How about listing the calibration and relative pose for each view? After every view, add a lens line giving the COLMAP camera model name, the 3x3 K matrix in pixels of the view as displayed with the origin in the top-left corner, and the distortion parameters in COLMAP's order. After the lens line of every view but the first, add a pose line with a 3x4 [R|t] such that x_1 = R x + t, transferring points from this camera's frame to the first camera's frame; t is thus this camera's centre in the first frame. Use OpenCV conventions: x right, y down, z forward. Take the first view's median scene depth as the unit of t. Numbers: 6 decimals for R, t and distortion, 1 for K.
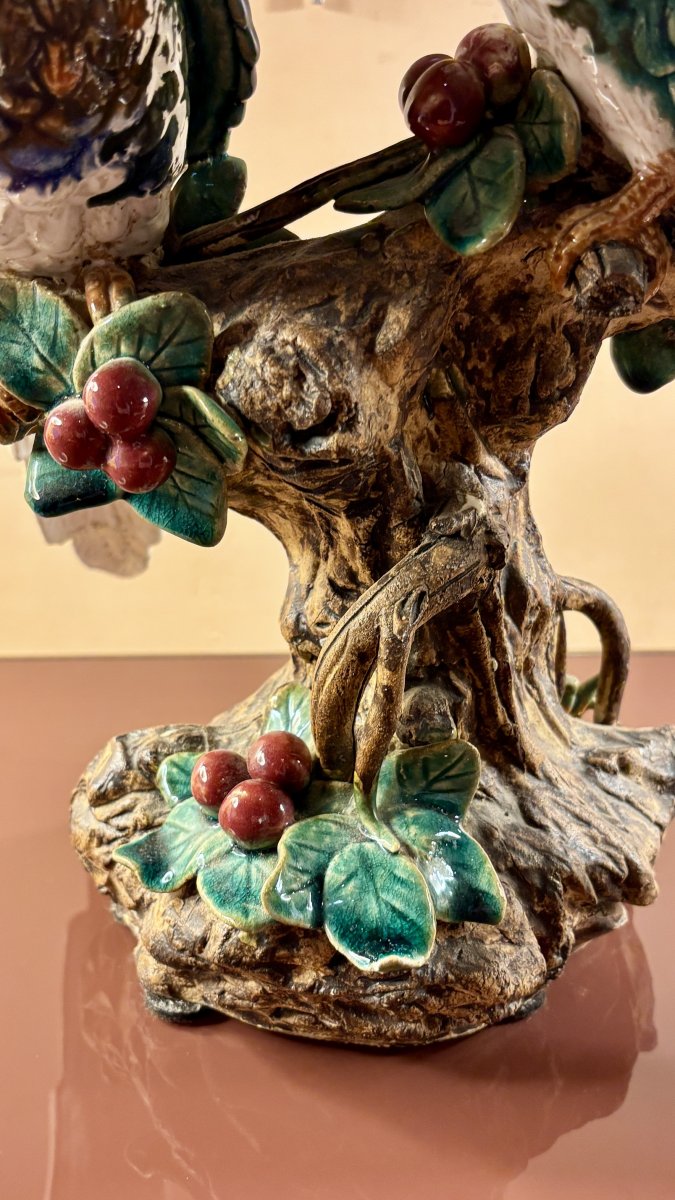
lens RADIAL K [[1361.1, 0, 312.7], [0, 1361.1, 611.0], [0, 0, 1]] dist [0.011941, 0.000000]
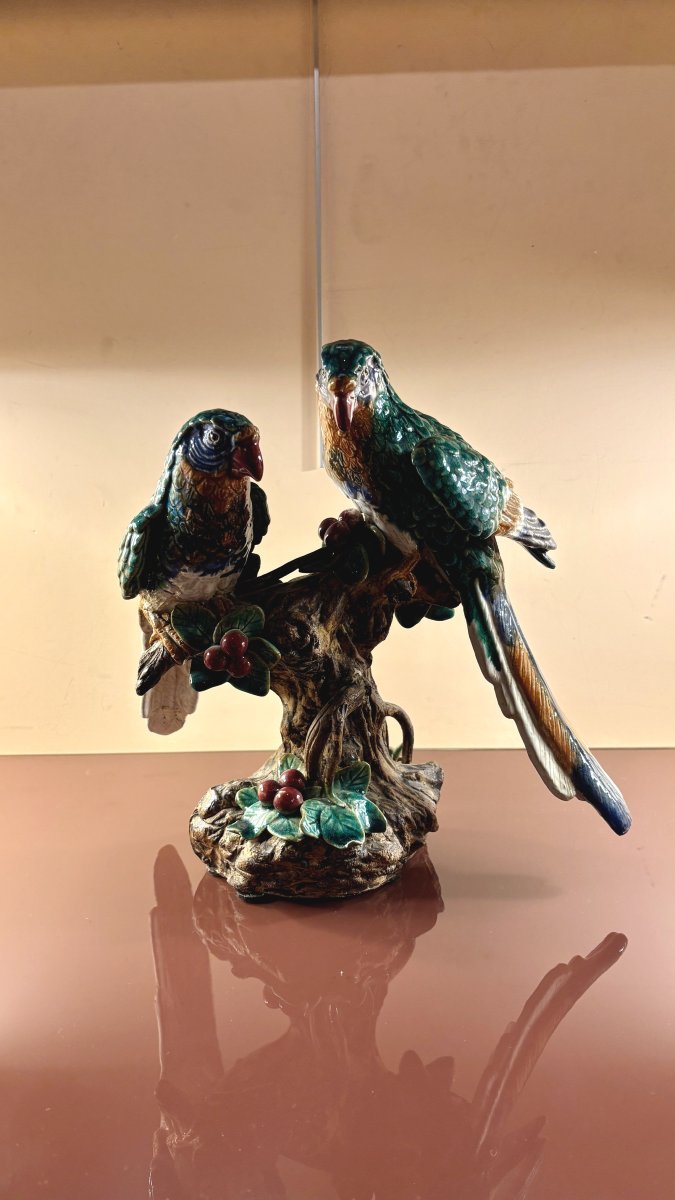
lens RADIAL K [[971.3, 0, 332.7], [0, 971.3, 561.7], [0, 0, 1]] dist [-0.009980, -0.019653]
pose [[0.973314, -0.061321, 0.221135, -0.324345], [0.112325, 0.967612, -0.226073, 0.132230], [-0.200109, 0.244879, 0.948678, -0.827393]]
